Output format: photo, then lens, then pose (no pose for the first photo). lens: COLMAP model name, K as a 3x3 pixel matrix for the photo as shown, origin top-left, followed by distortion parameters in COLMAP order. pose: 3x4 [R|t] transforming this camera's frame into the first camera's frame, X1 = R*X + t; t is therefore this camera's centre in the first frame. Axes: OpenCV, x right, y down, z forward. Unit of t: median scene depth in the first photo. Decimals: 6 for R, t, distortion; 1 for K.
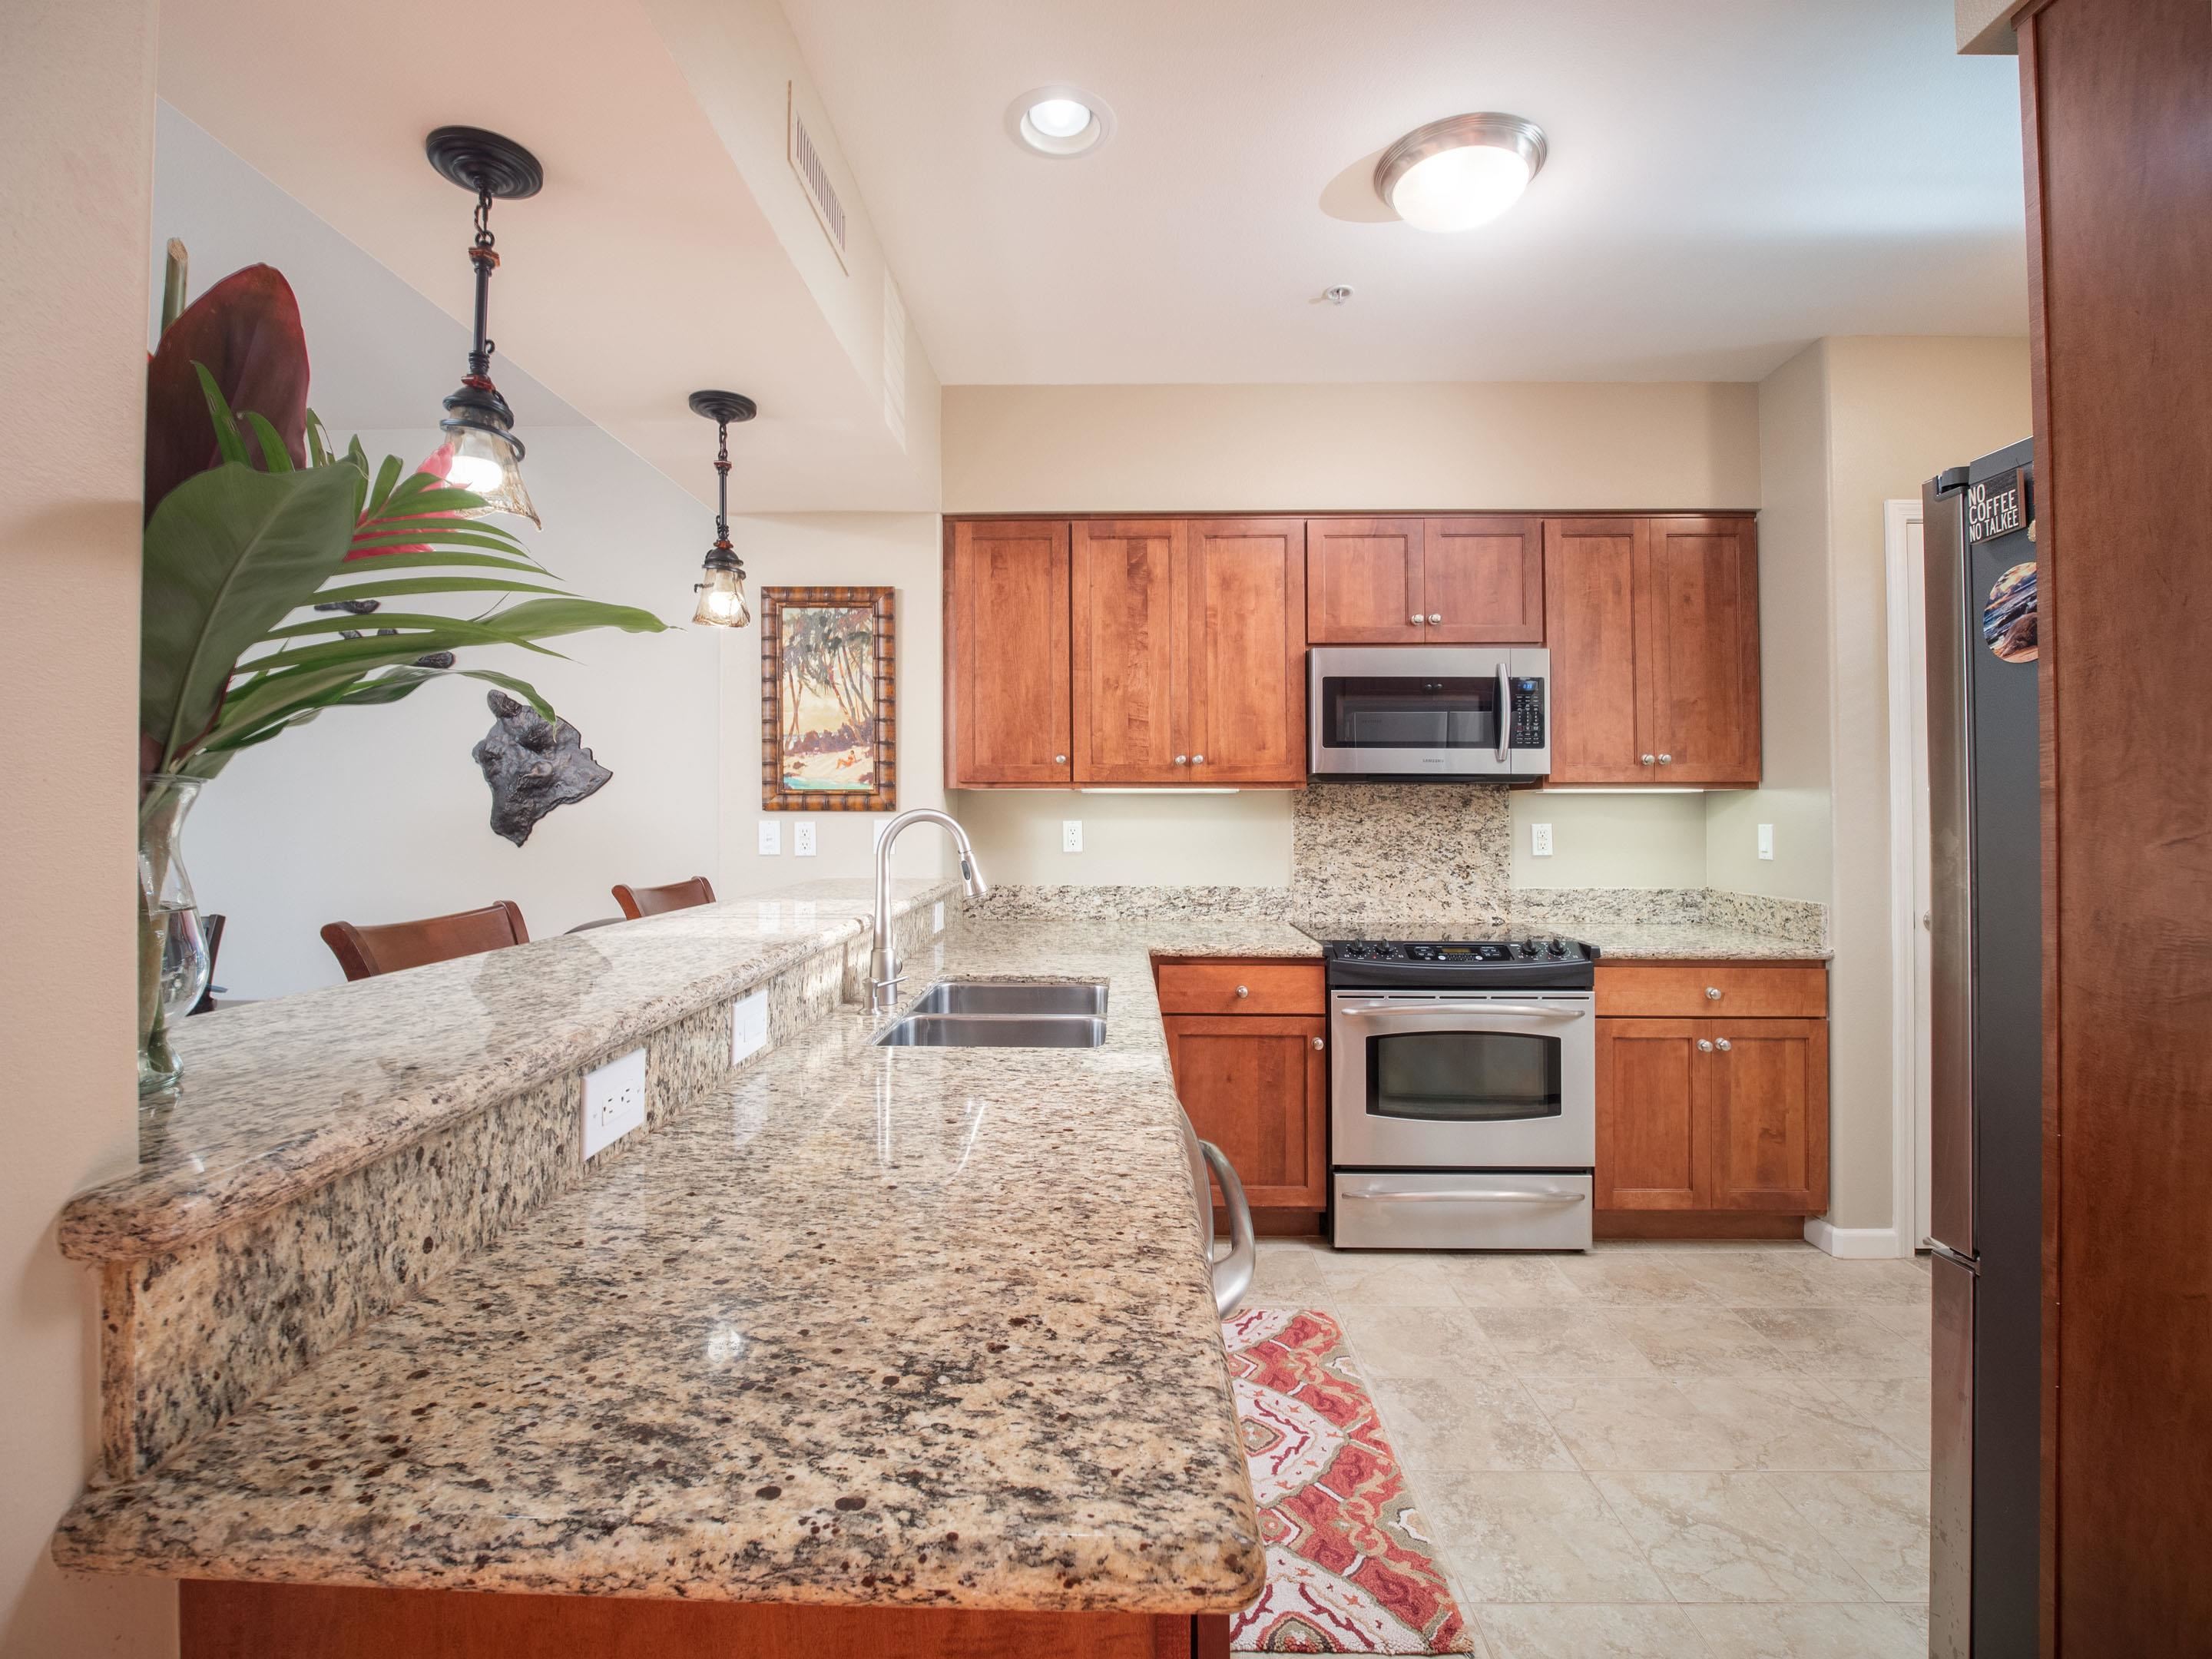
lens RADIAL K [[1008.8, 0, 1096.6], [0, 1008.8, 804.9], [0, 0, 1]] dist [-0.008945, -0.010403]
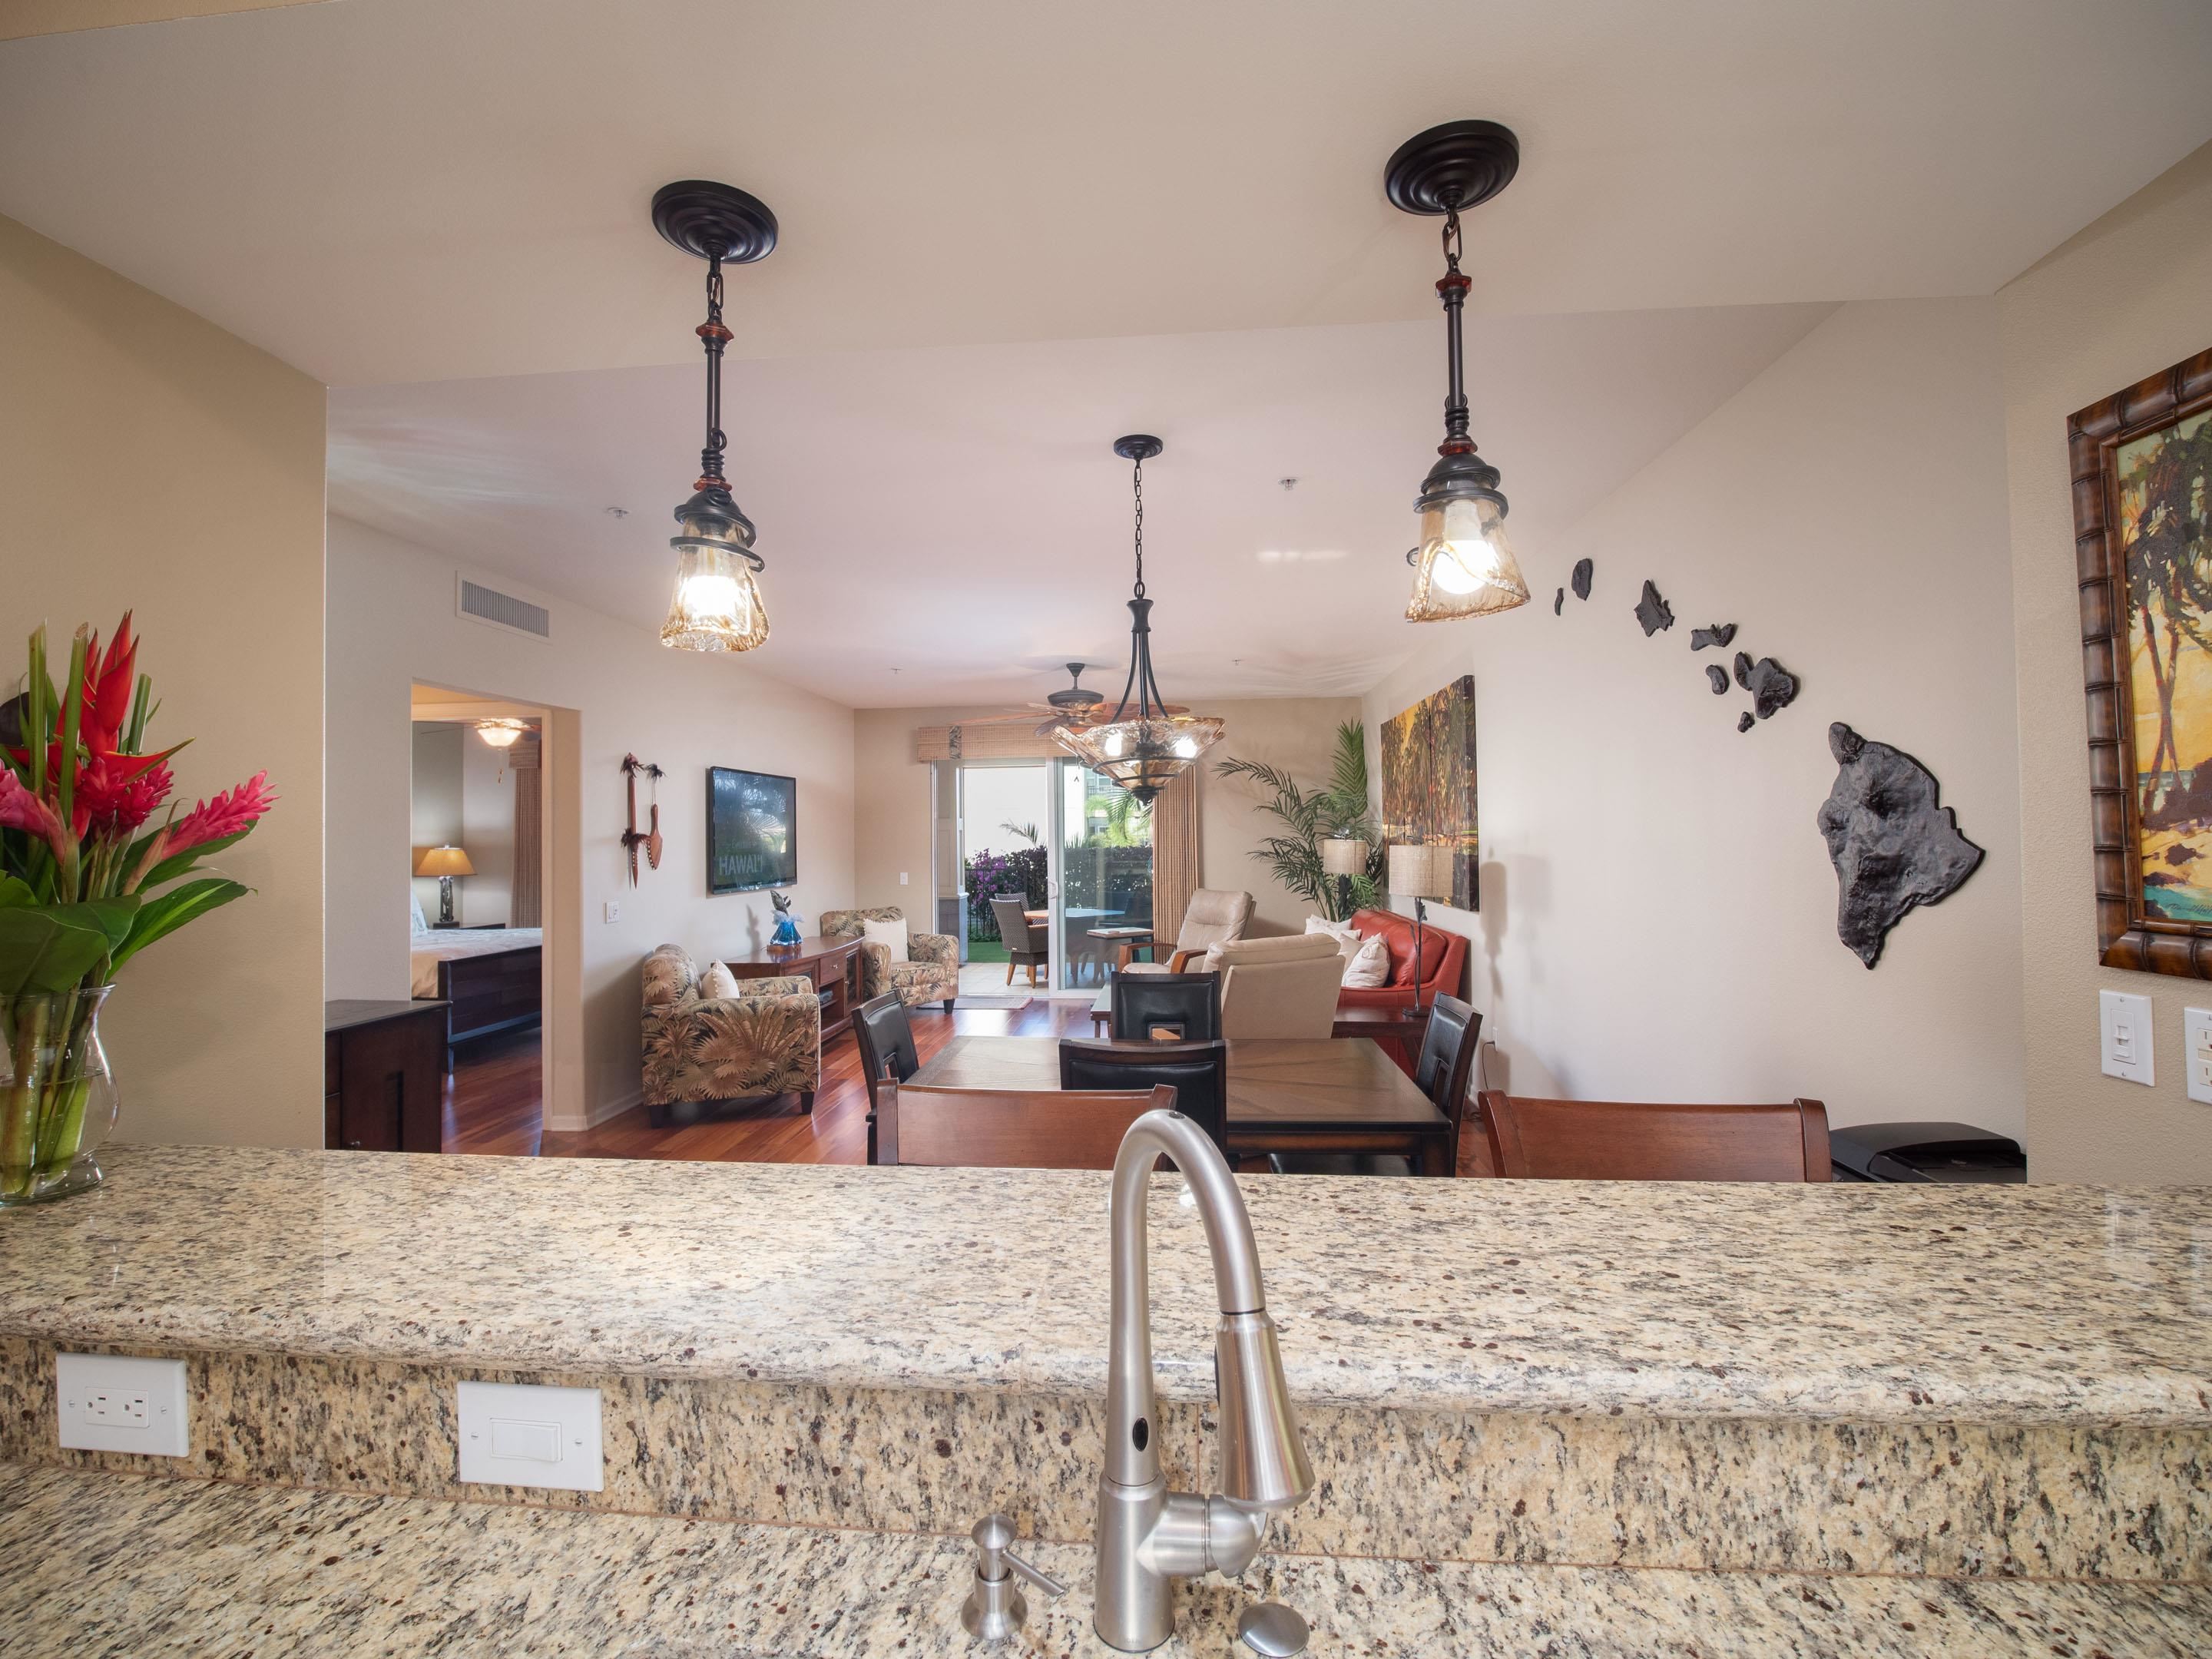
lens RADIAL K [[1014.1, 0, 1106.0], [0, 1014.1, 829.5], [0, 0, 1]] dist [-0.017739, -0.000249]
pose [[-0.064126, -0.010758, -0.997884, 0.092599], [0.015347, 0.999813, -0.011765, -0.050079], [0.997824, -0.016069, -0.063949, 0.630414]]
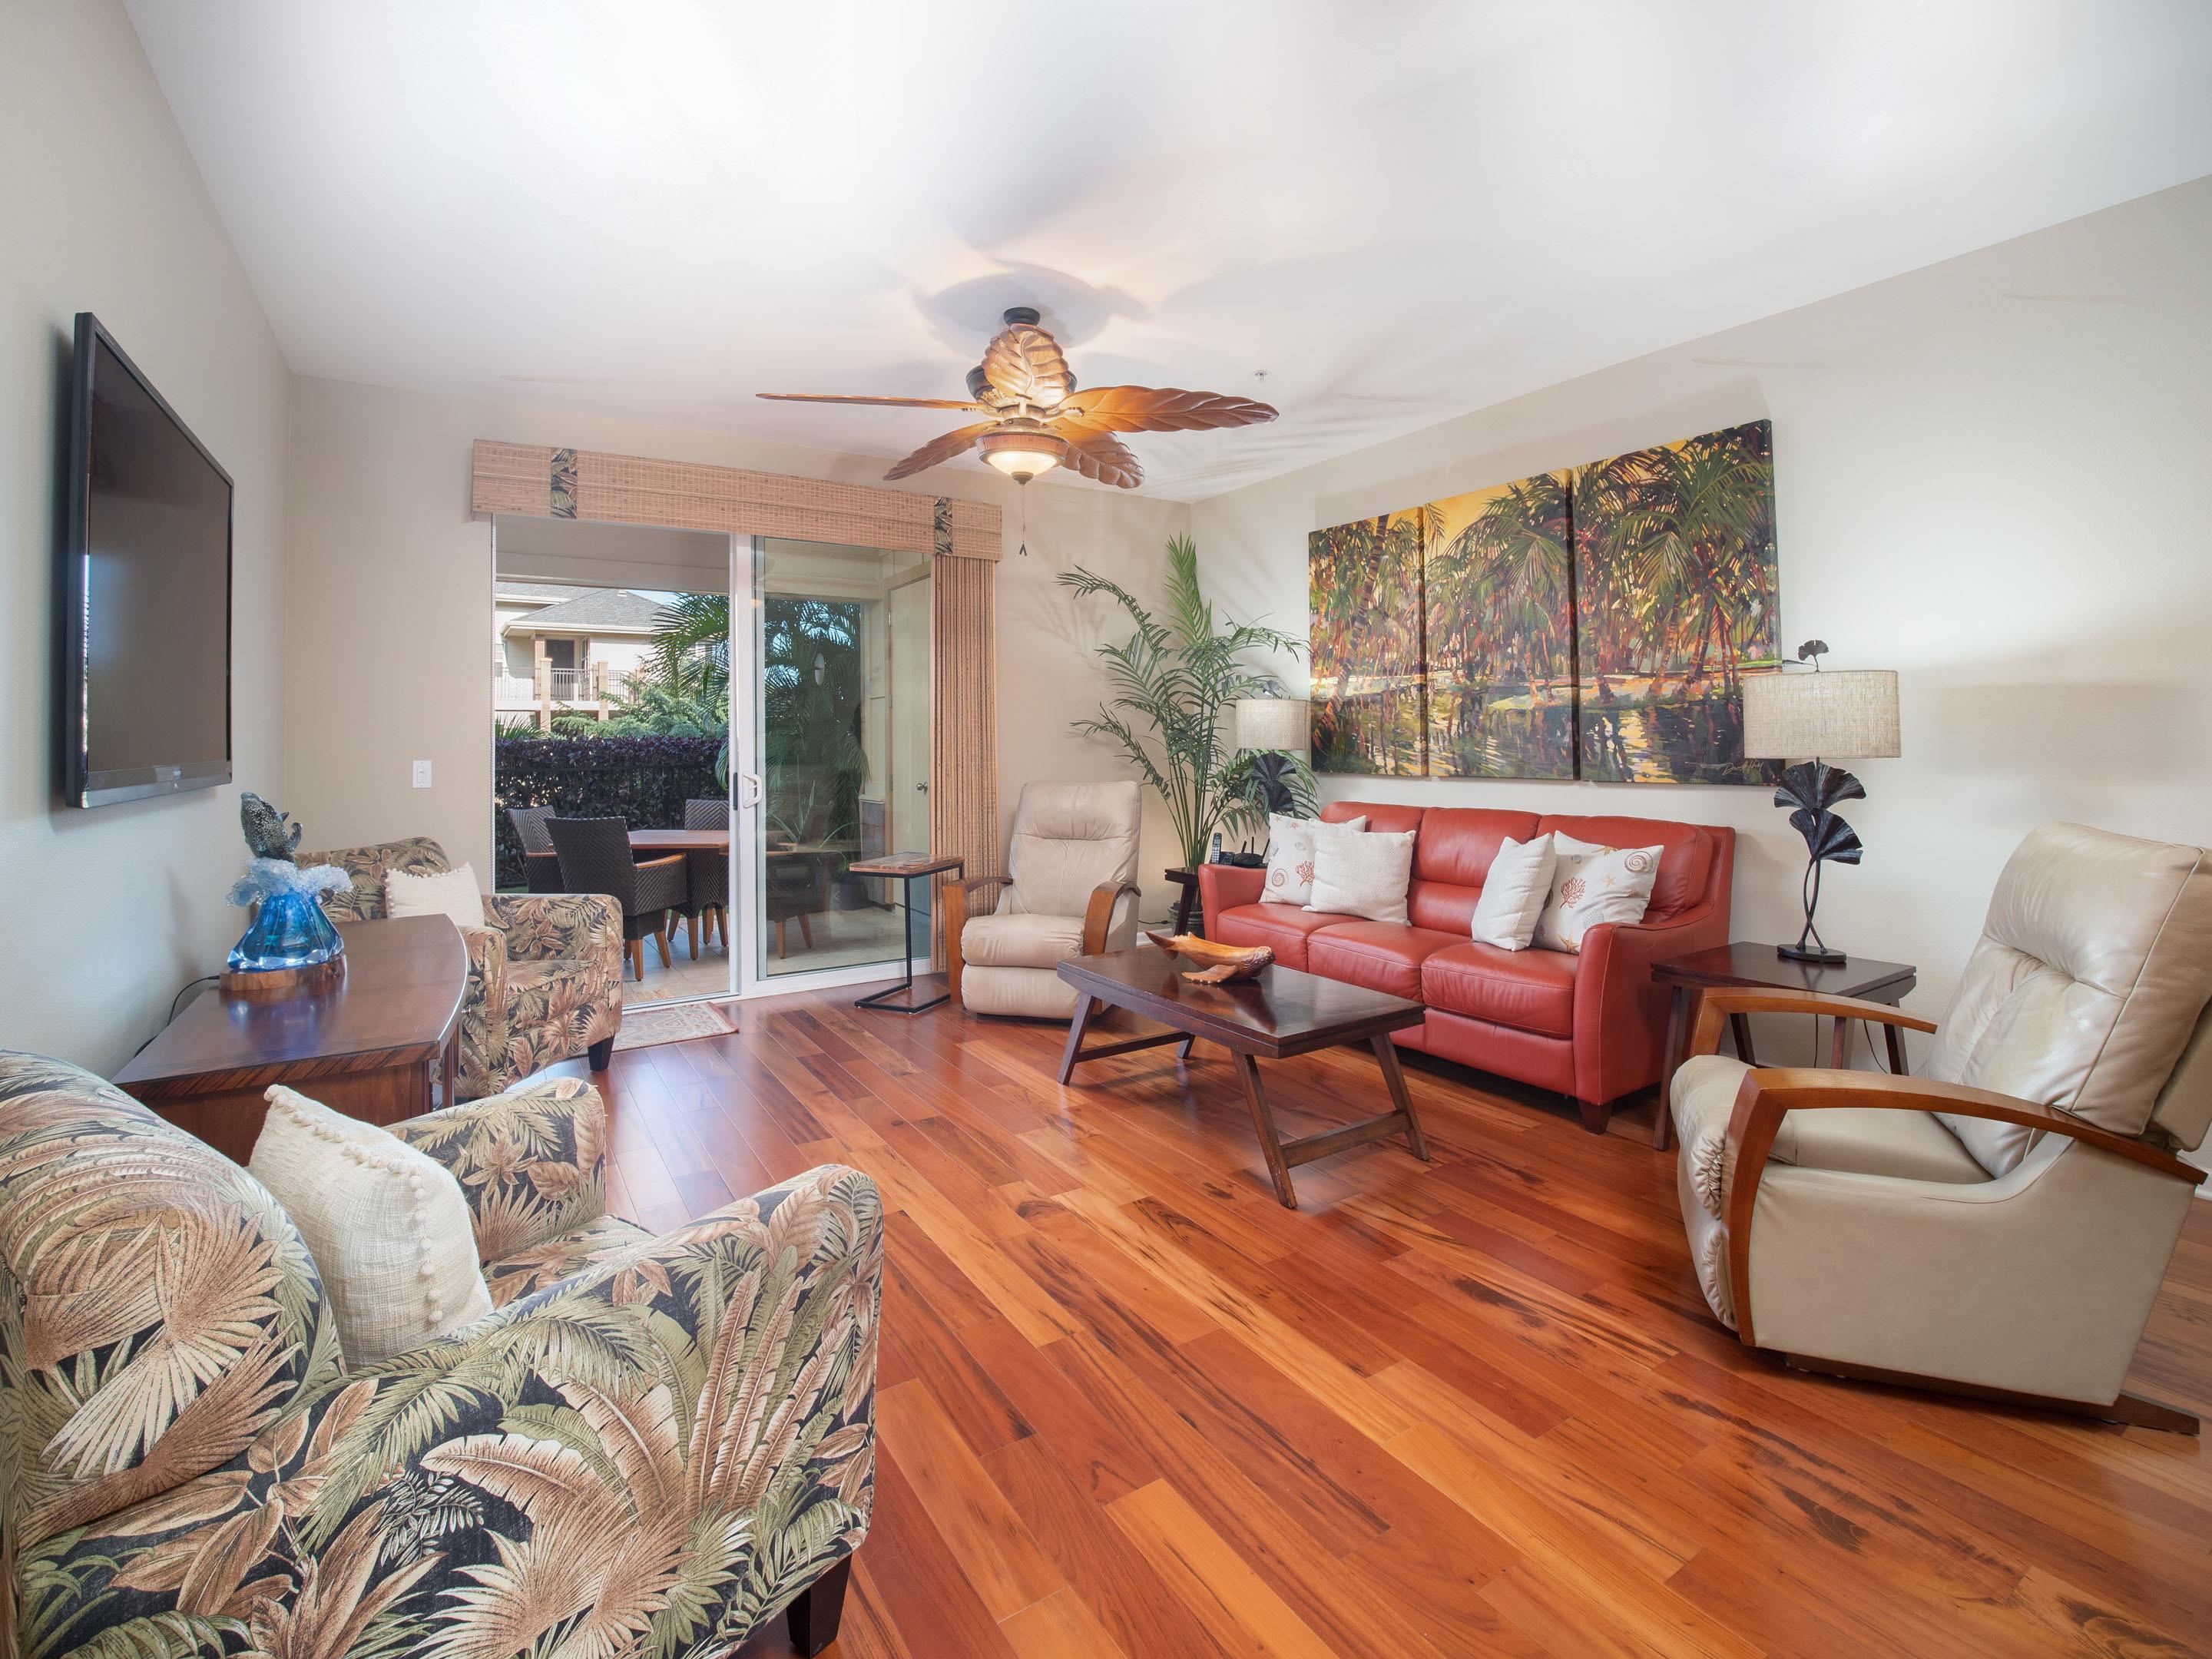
lens RADIAL K [[1096.9, 0, 1132.6], [0, 1096.9, 715.1], [0, 0, 1]] dist [-0.003945, -0.000793]
pose [[0.540155, -0.027505, -0.841116, -1.017259], [0.016510, 0.999620, -0.022085, 0.012819], [0.841404, -0.001958, 0.540404, -0.068770]]
